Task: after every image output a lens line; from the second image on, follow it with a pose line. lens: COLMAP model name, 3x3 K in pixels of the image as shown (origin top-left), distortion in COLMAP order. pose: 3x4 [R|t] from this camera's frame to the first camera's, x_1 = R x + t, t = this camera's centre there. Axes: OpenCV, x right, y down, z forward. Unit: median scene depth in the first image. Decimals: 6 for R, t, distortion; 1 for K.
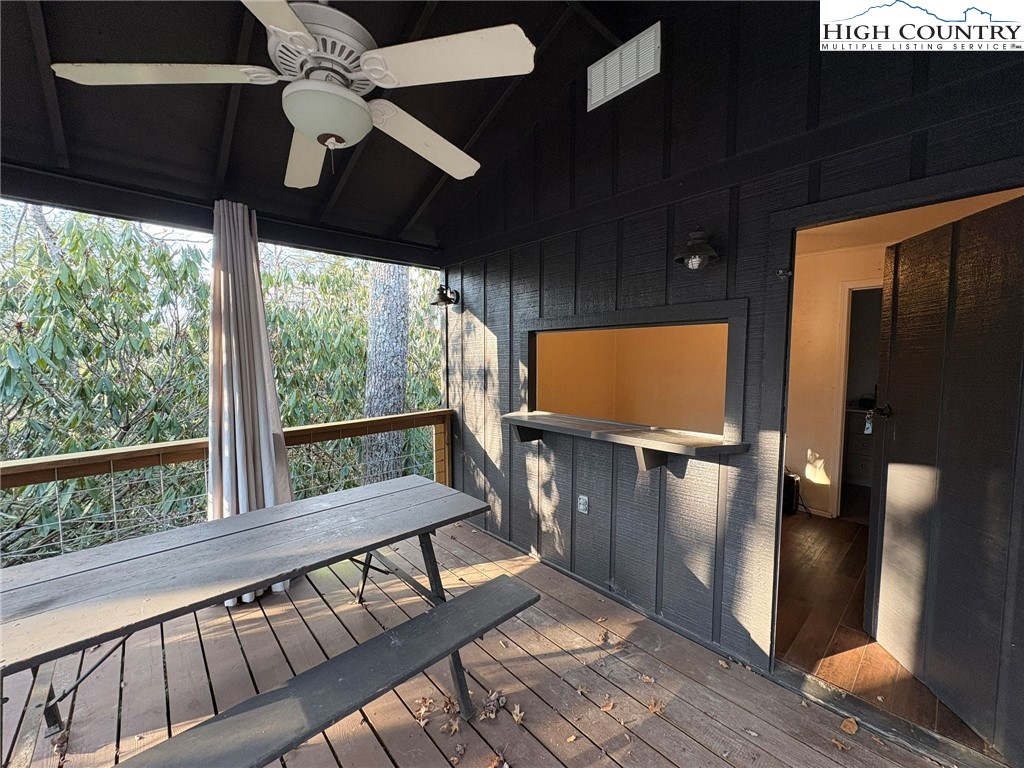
lens RADIAL K [[403.9, 0, 510.9], [0, 403.9, 387.8], [0, 0, 1]] dist [-0.003324, 0.000145]
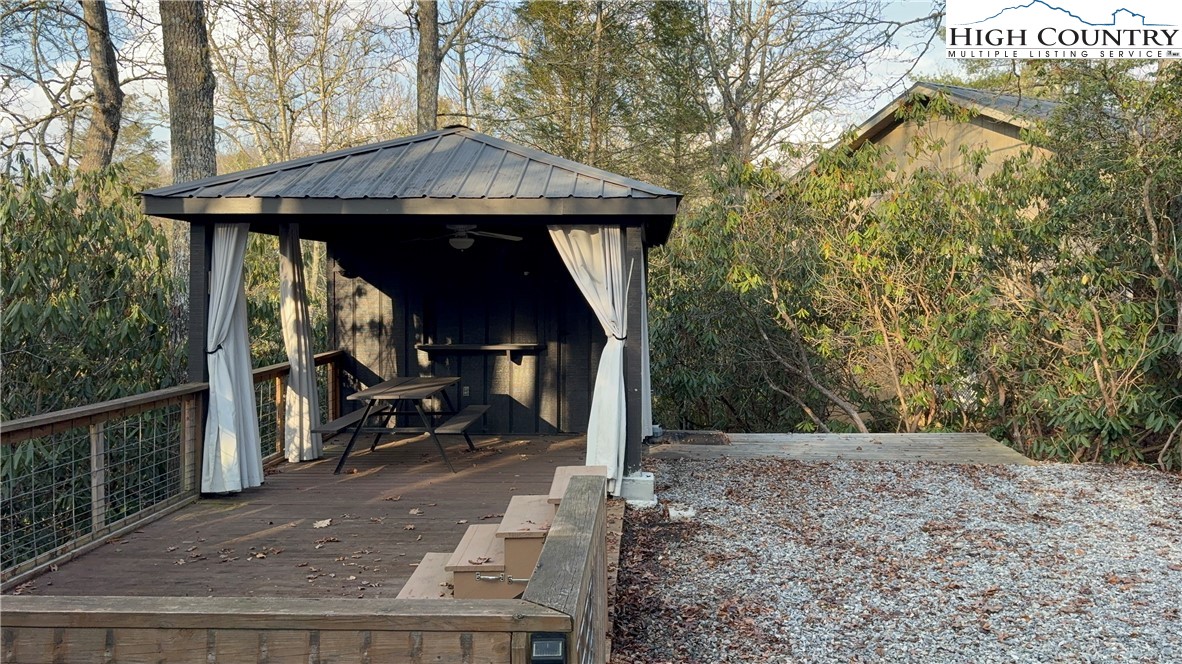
lens RADIAL K [[984.7, 0, 601.6], [0, 984.7, 326.6], [0, 0, 1]] dist [0.055020, -0.005062]
pose [[0.714056, -0.042613, 0.698790, -2.418316], [0.065590, 0.997828, -0.006174, 0.077078], [-0.697009, 0.050243, 0.715300, -2.537357]]
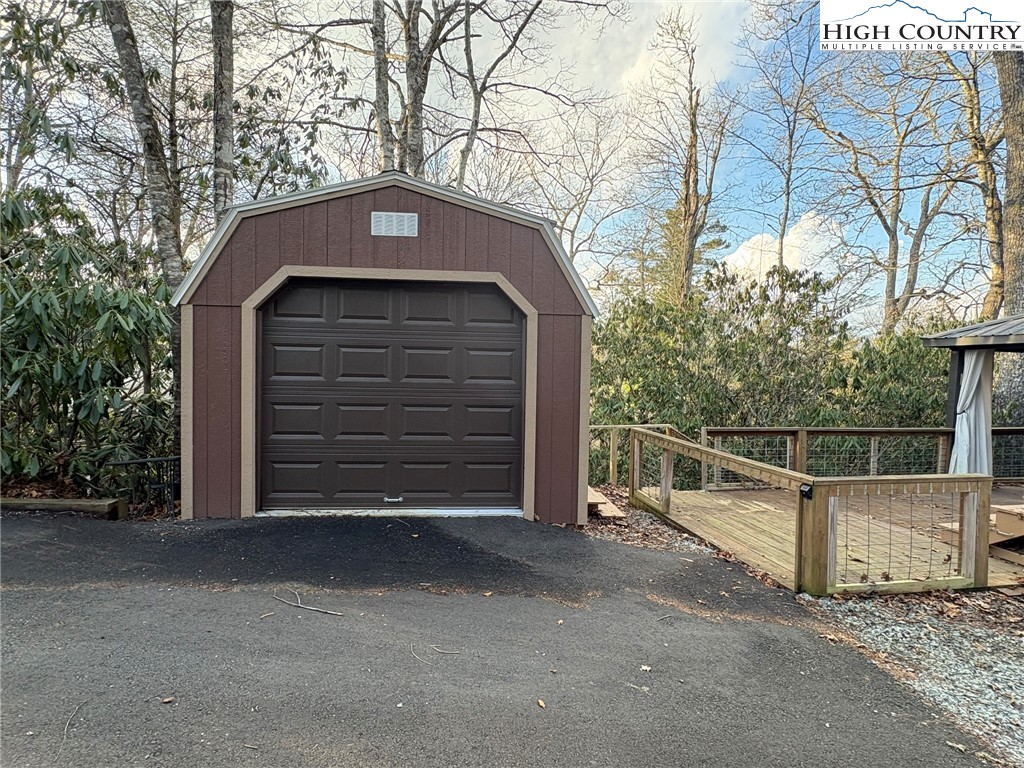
lens RADIAL K [[508.4, 0, 514.2], [0, 508.4, 382.6], [0, 0, 1]] dist [0.000296, 0.001408]
pose [[0.842959, 0.014566, -0.537780, -1.780523], [-0.048955, 0.997563, -0.049716, 0.156484], [0.535745, 0.068236, 0.841618, -3.636535]]
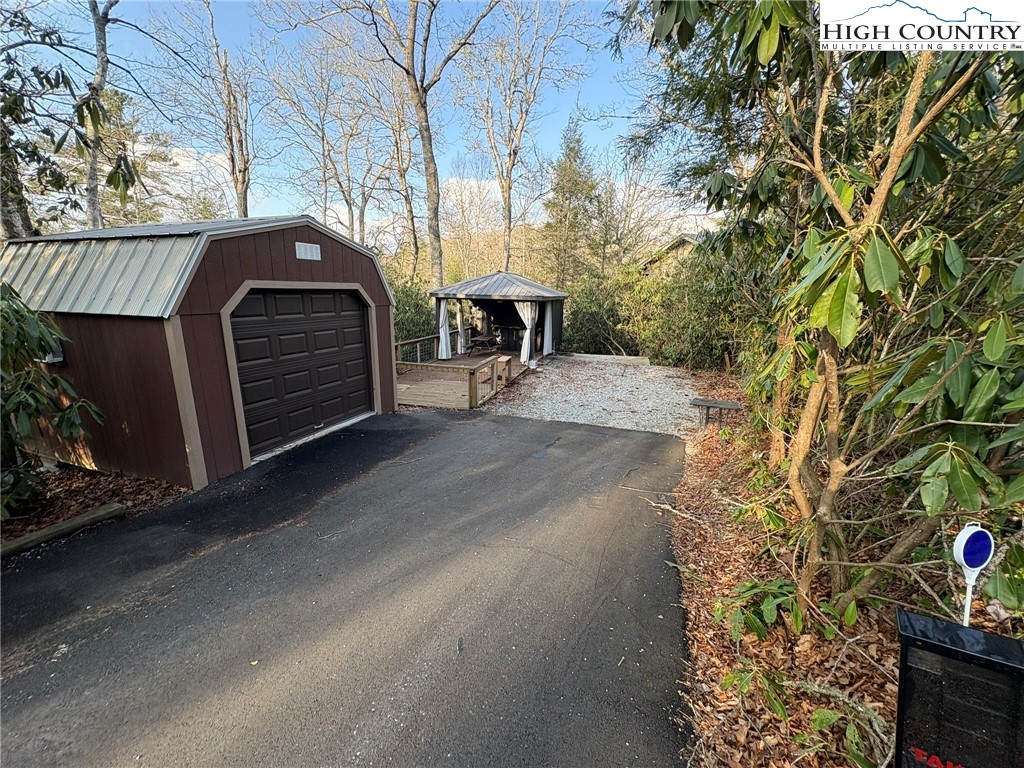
lens RADIAL K [[403.9, 0, 511.4], [0, 403.9, 387.7], [0, 0, 1]] dist [-0.003324, 0.000145]
pose [[0.845765, -0.119797, 0.519932, -3.304050], [0.030142, 0.983640, 0.177606, -0.088796], [-0.532703, -0.134541, 0.835540, -4.791530]]
